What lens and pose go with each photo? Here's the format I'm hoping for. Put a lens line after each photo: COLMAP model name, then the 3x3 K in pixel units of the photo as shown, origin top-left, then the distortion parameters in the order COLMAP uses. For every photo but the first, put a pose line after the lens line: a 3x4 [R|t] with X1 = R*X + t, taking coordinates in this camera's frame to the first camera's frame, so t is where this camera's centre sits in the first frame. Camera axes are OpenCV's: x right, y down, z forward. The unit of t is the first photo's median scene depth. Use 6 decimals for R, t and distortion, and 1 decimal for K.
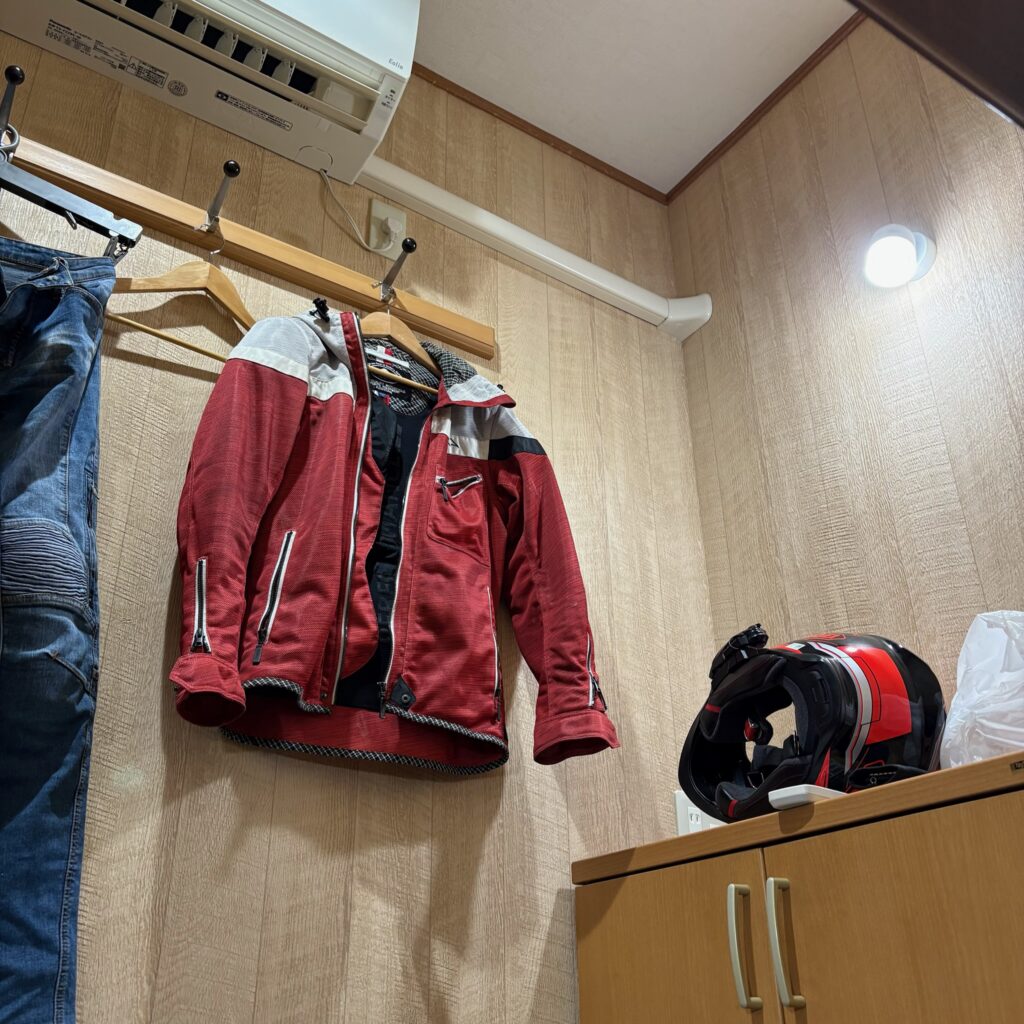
lens RADIAL K [[1037.4, 0, 511.0], [0, 1037.4, 514.4], [0, 0, 1]] dist [0.003503, 0.000000]
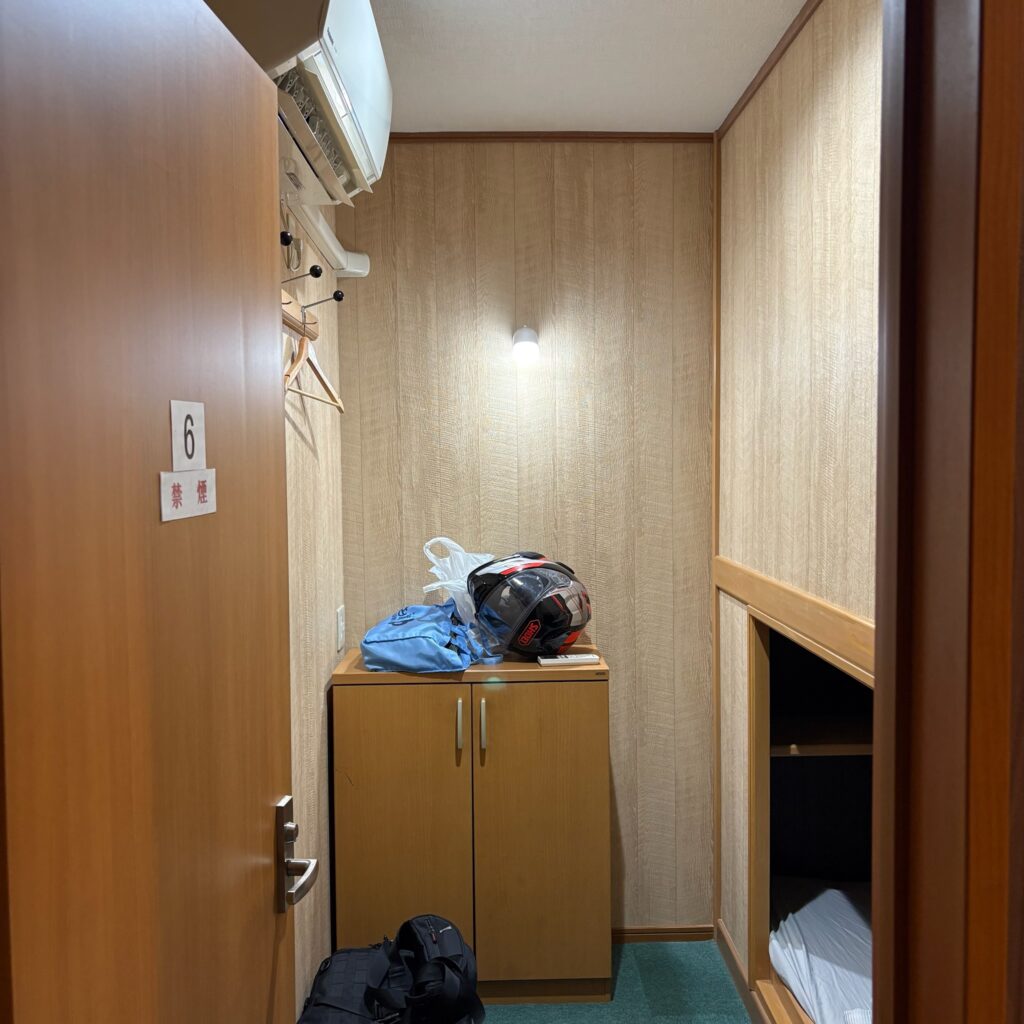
lens RADIAL K [[1037.4, 0, 512.4], [0, 1037.4, 511.2], [0, 0, 1]] dist [0.003503, 0.000000]
pose [[0.540345, -0.040373, 0.840475, -1.062525], [-0.389725, 0.873245, 0.292503, -0.469763], [-0.745749, -0.485607, 0.456119, 0.050215]]
